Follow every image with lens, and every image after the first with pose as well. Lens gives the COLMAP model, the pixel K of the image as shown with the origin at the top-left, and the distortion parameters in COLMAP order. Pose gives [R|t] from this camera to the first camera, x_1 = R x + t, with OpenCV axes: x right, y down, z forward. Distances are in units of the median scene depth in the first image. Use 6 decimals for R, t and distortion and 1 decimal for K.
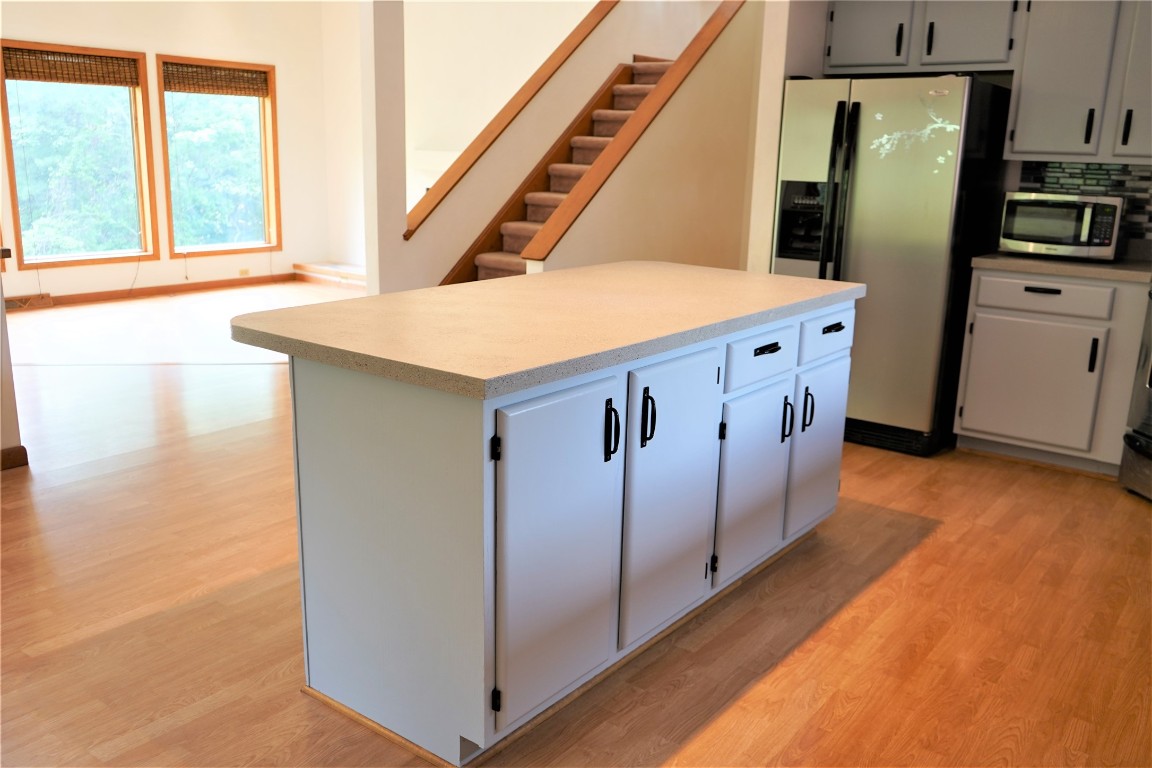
lens RADIAL K [[972.4, 0, 576.0], [0, 972.4, 384.0], [0, 0, 1]] dist [-0.011150, 0.003320]
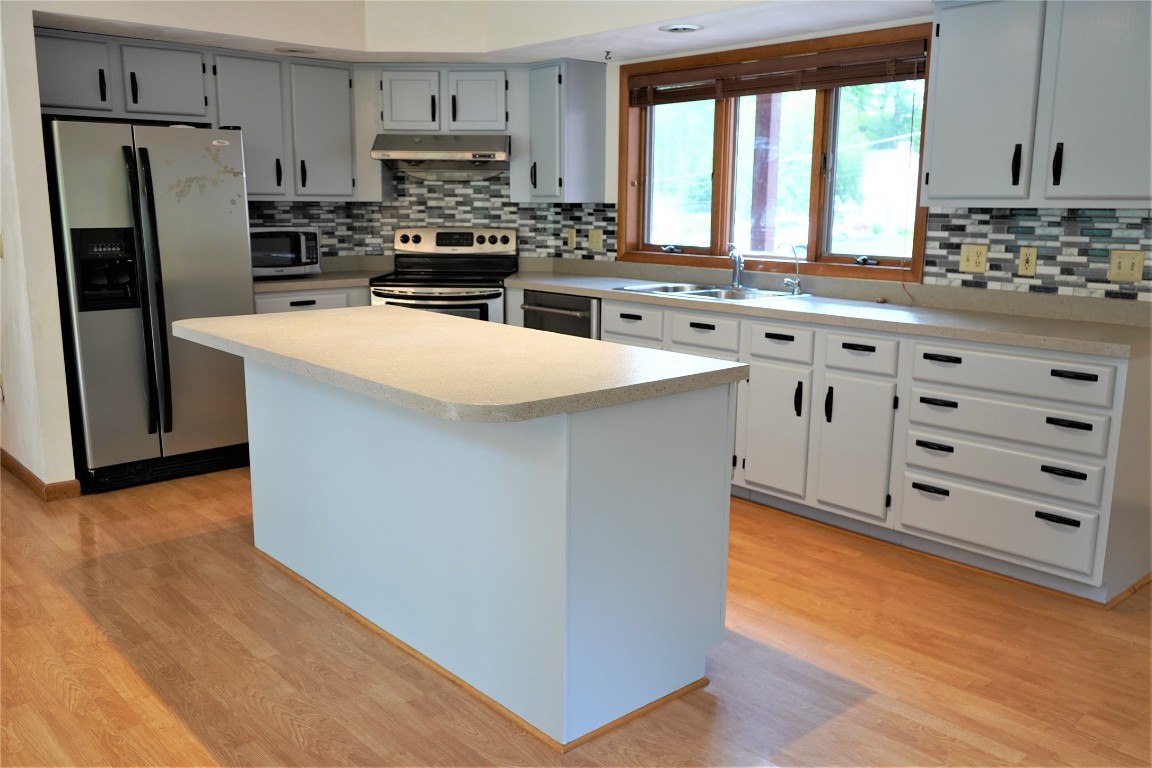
lens RADIAL K [[972.4, 0, 576.0], [0, 972.4, 384.0], [0, 0, 1]] dist [-0.011150, 0.003320]
pose [[0.176861, -0.206229, 0.962388, -0.654262], [0.231088, 0.959169, 0.163072, -0.115661], [-0.956723, 0.193555, 0.217296, 0.399139]]
